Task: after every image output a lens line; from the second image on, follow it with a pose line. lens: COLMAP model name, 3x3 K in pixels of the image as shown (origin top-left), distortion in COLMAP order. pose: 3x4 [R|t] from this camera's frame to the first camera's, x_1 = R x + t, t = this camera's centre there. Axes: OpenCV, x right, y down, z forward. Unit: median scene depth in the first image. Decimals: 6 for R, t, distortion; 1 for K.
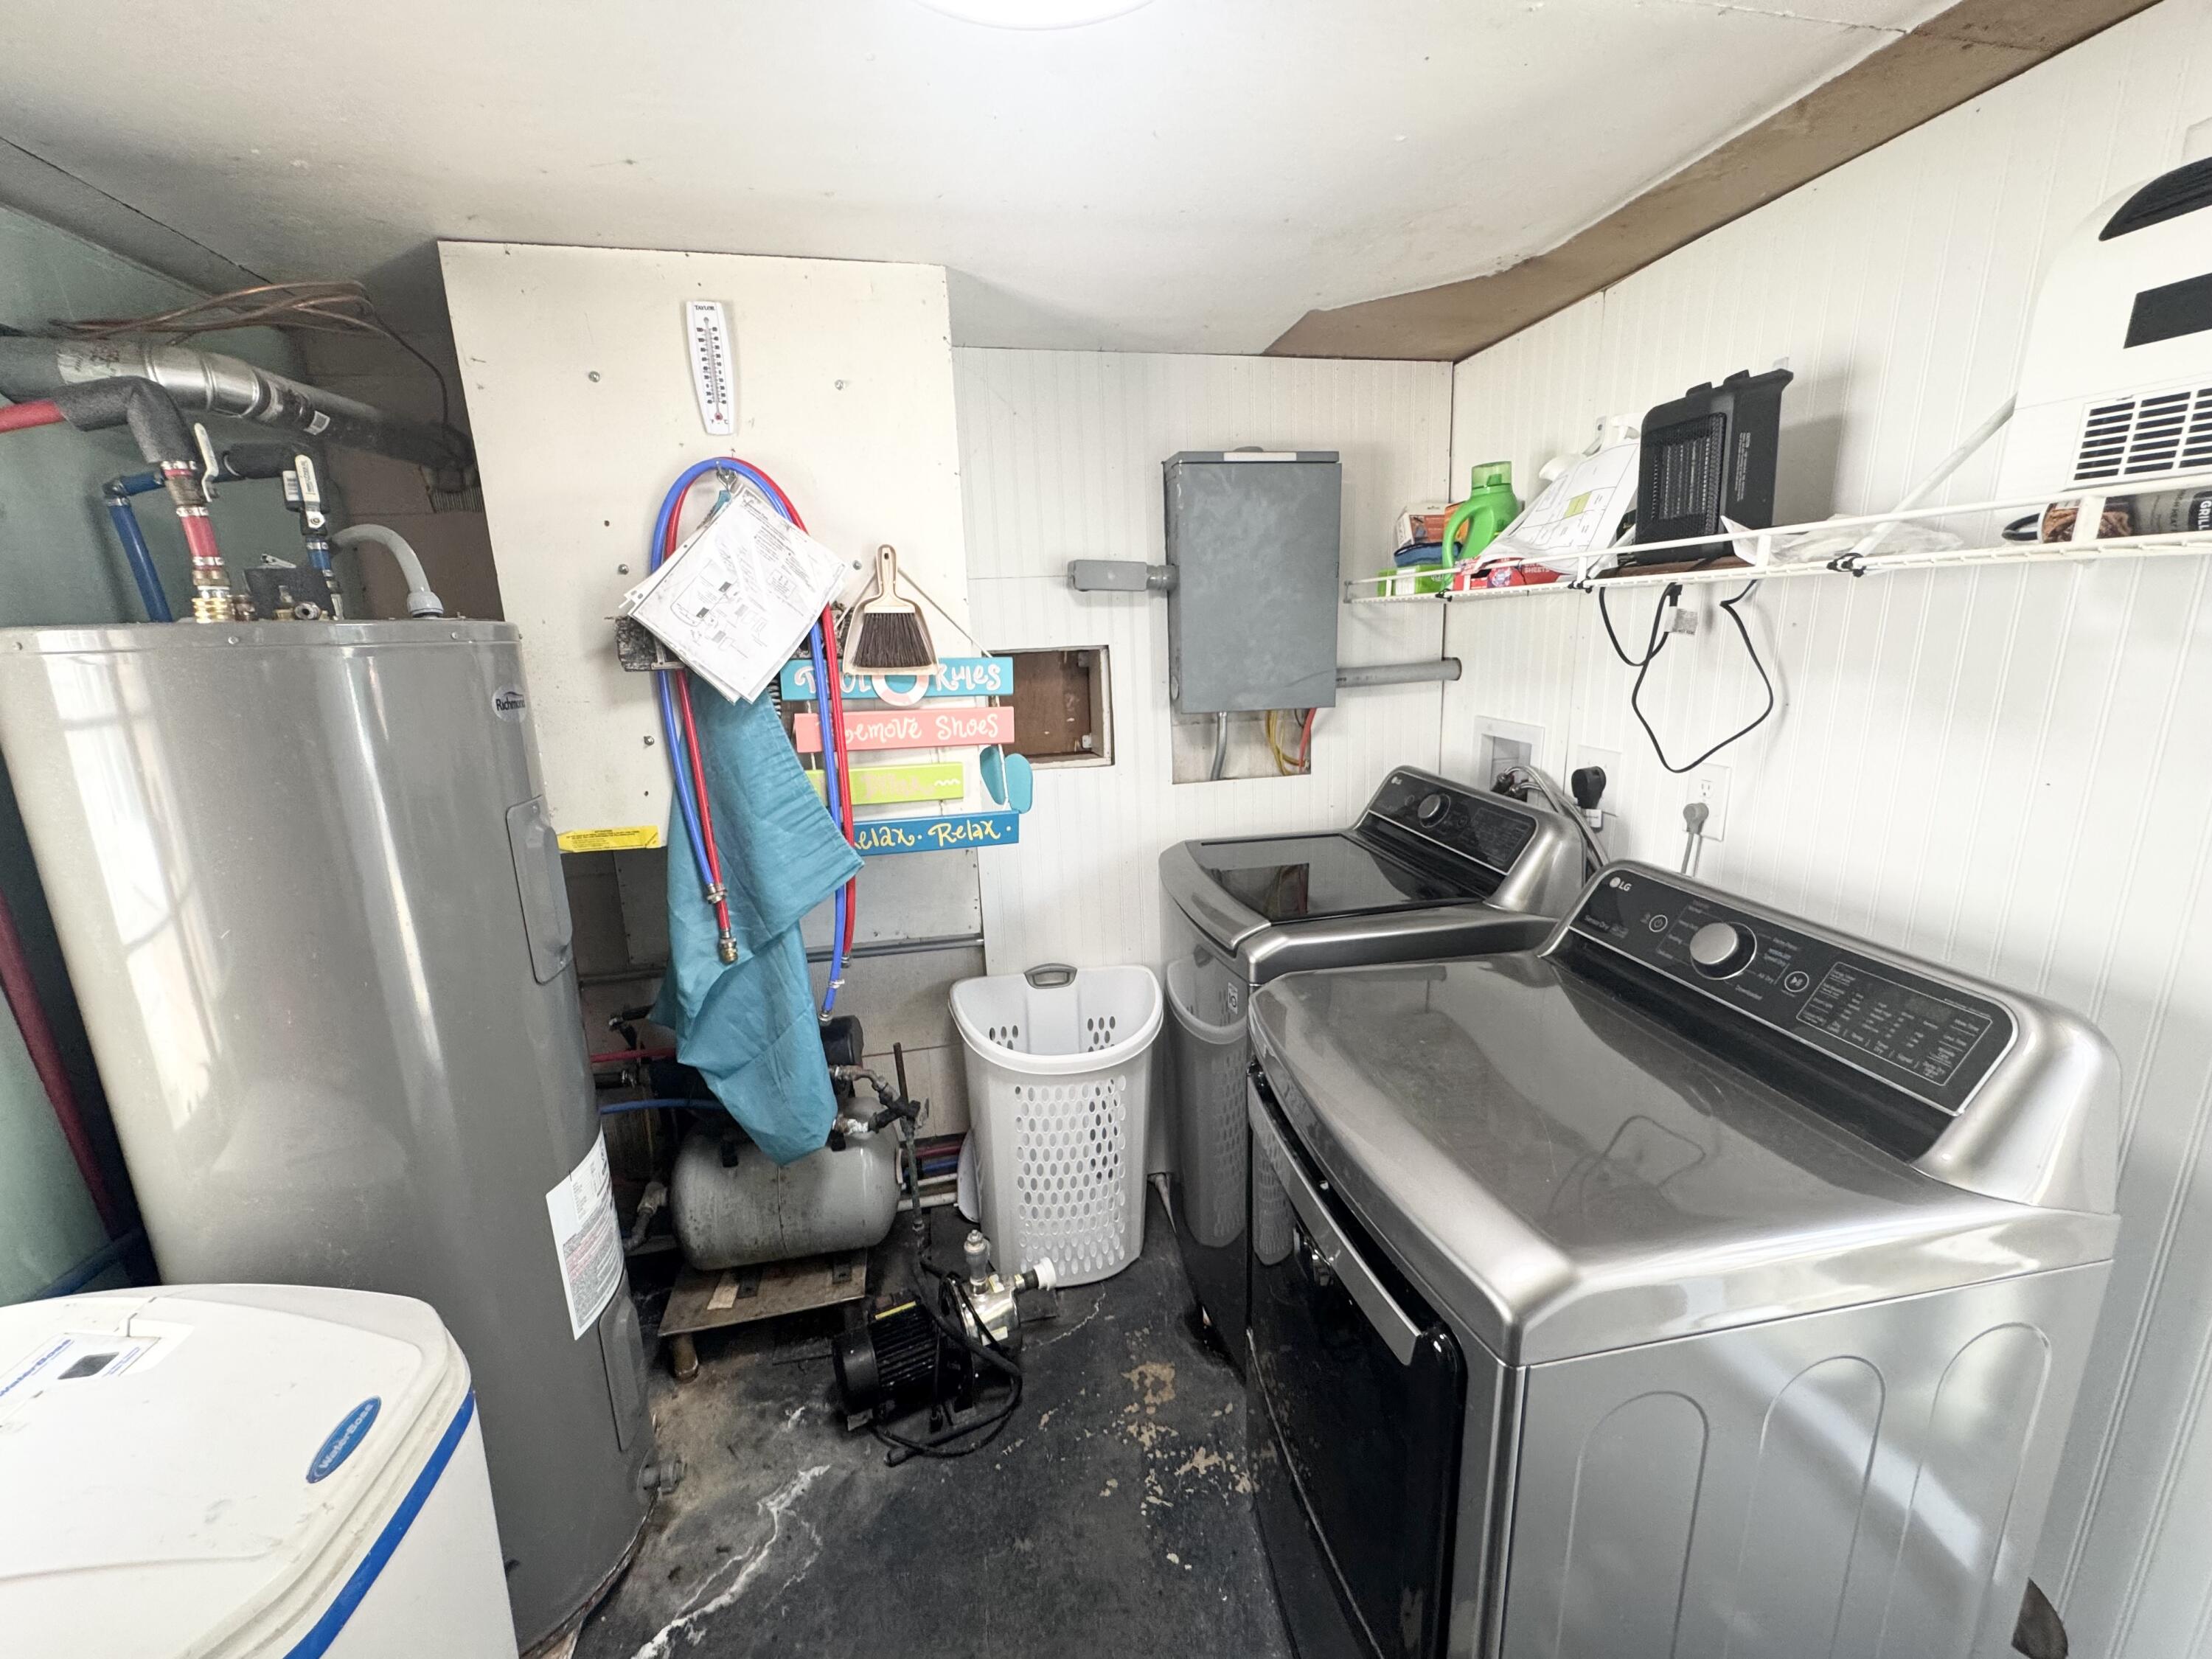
lens RADIAL K [[881.4, 0, 1103.1], [0, 881.4, 830.6], [0, 0, 1]] dist [-0.003238, 0.000401]
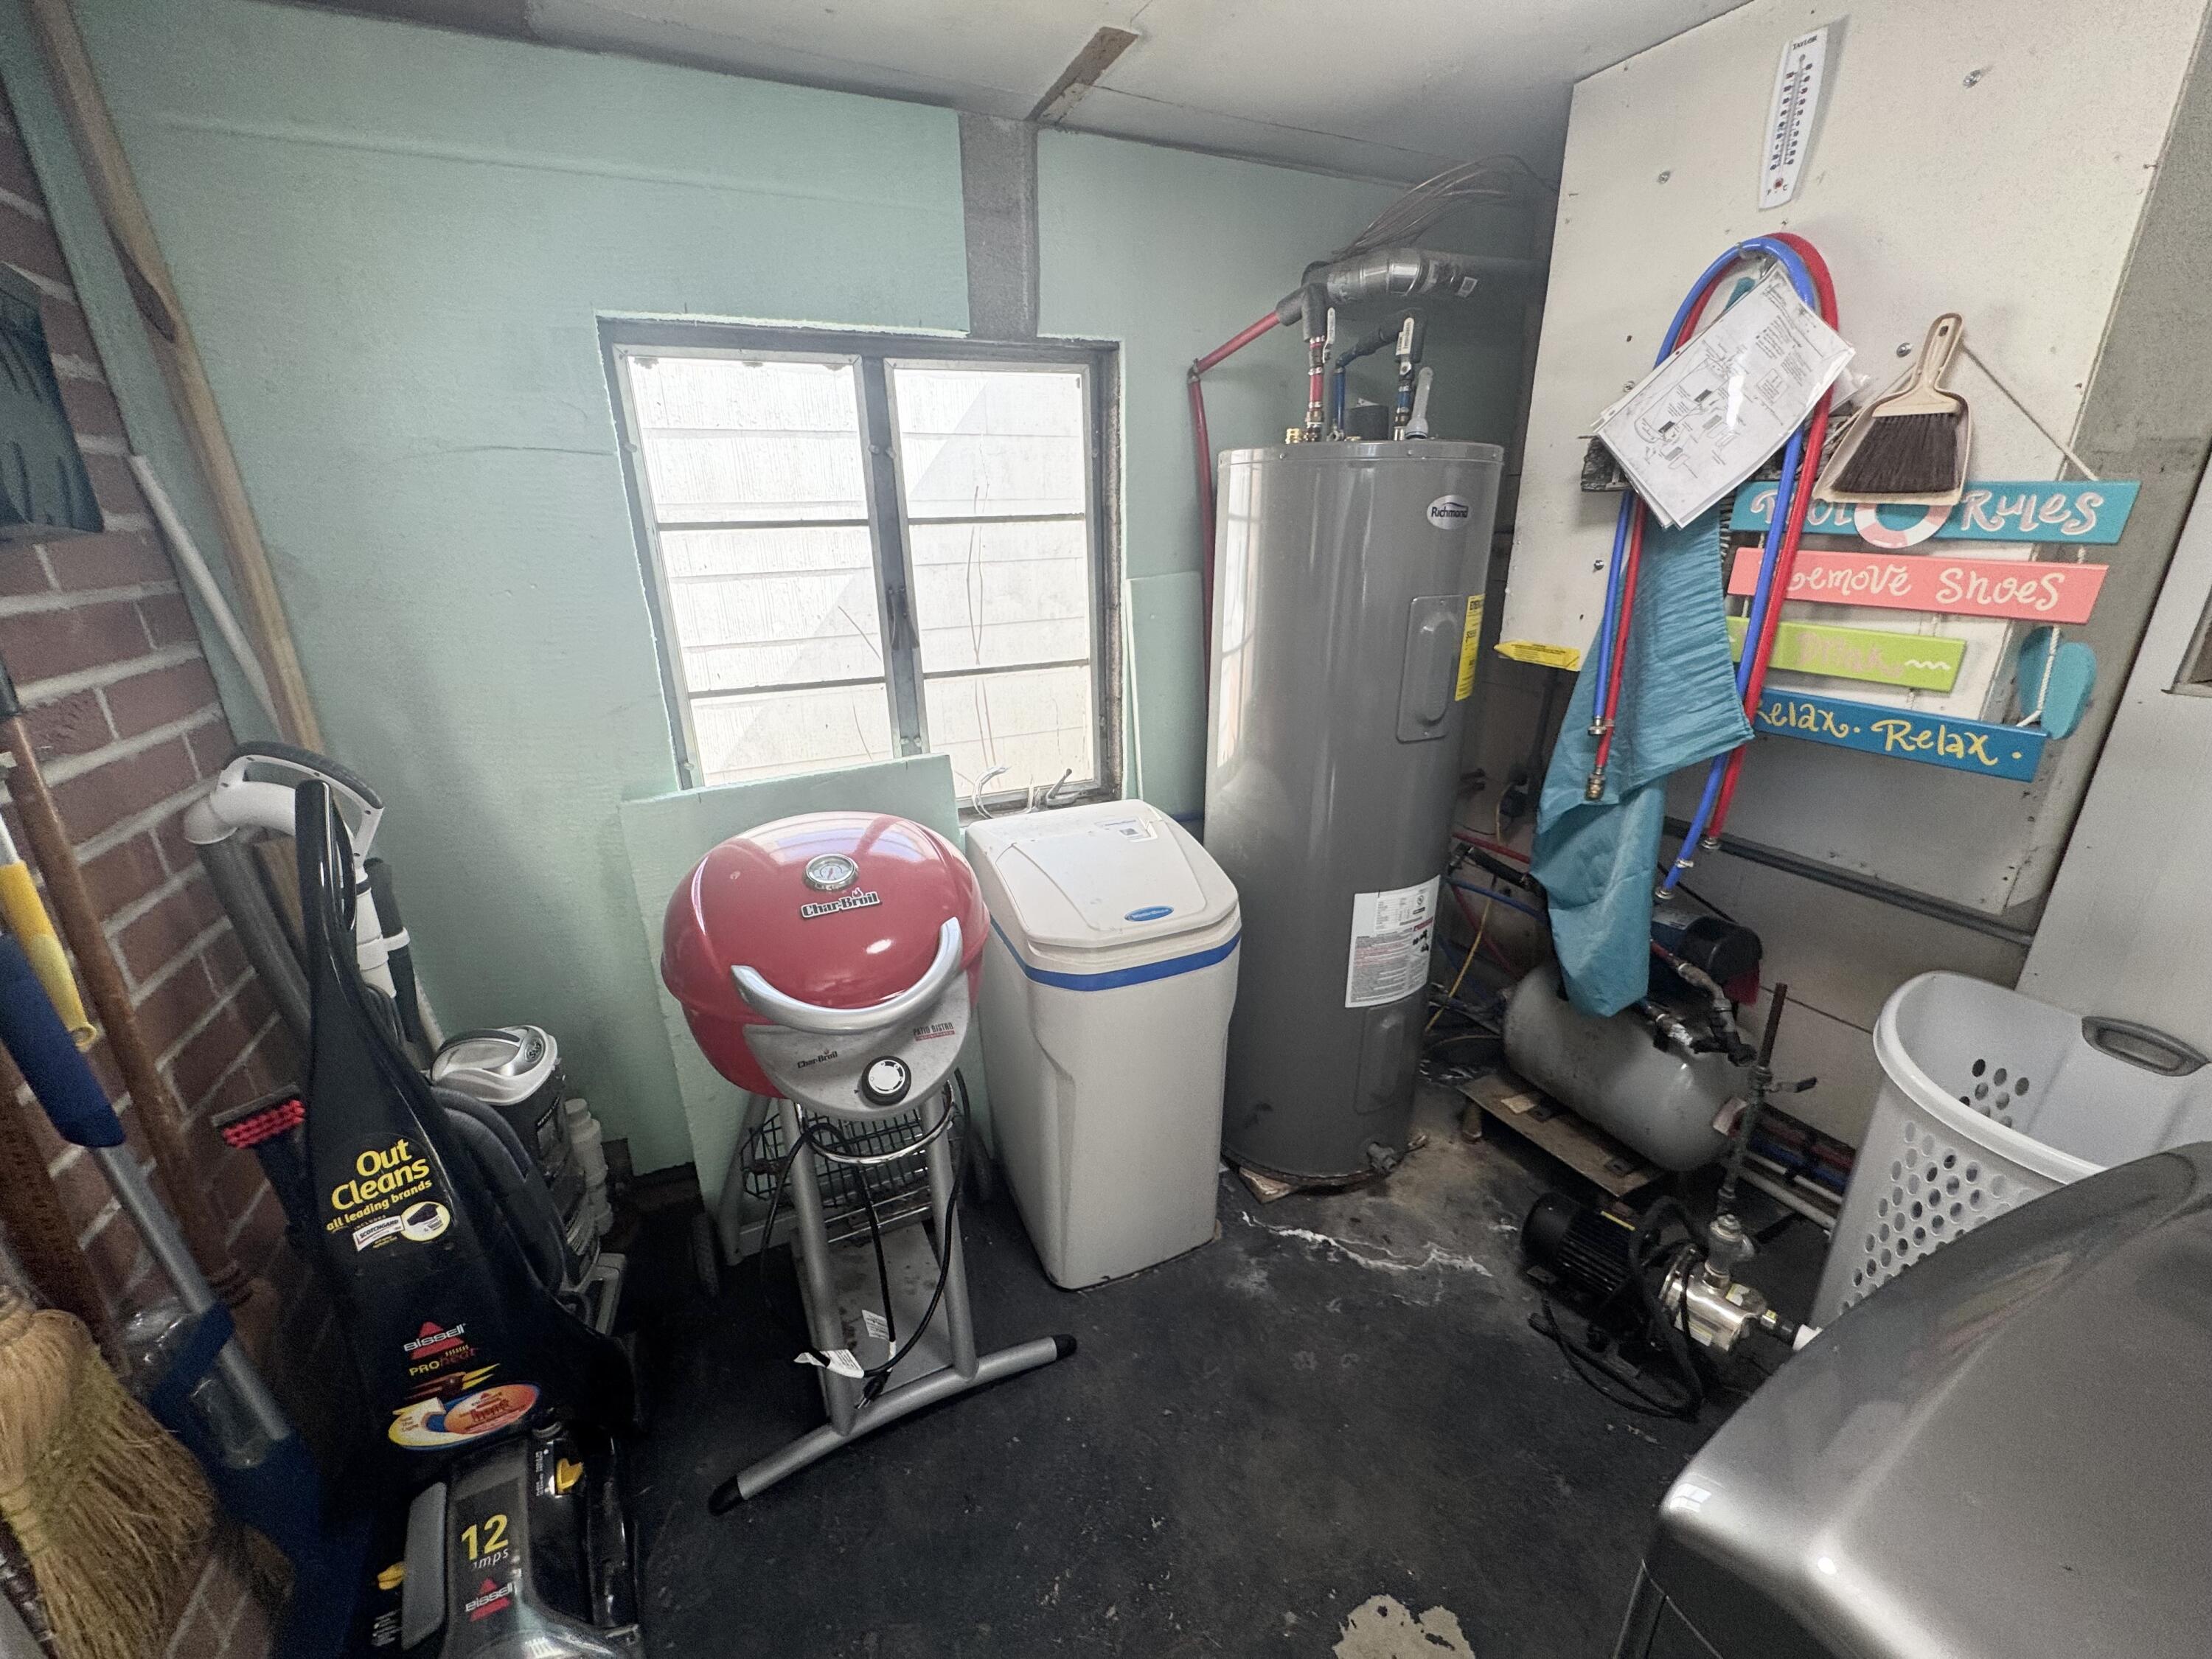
lens RADIAL K [[881.4, 0, 1098.4], [0, 881.4, 830.2], [0, 0, 1]] dist [-0.003238, 0.000401]
pose [[0.245573, 0.355547, -0.901820, 0.365977], [-0.216733, 0.926896, 0.306416, -0.003042], [0.944839, 0.120207, 0.304679, 0.169189]]
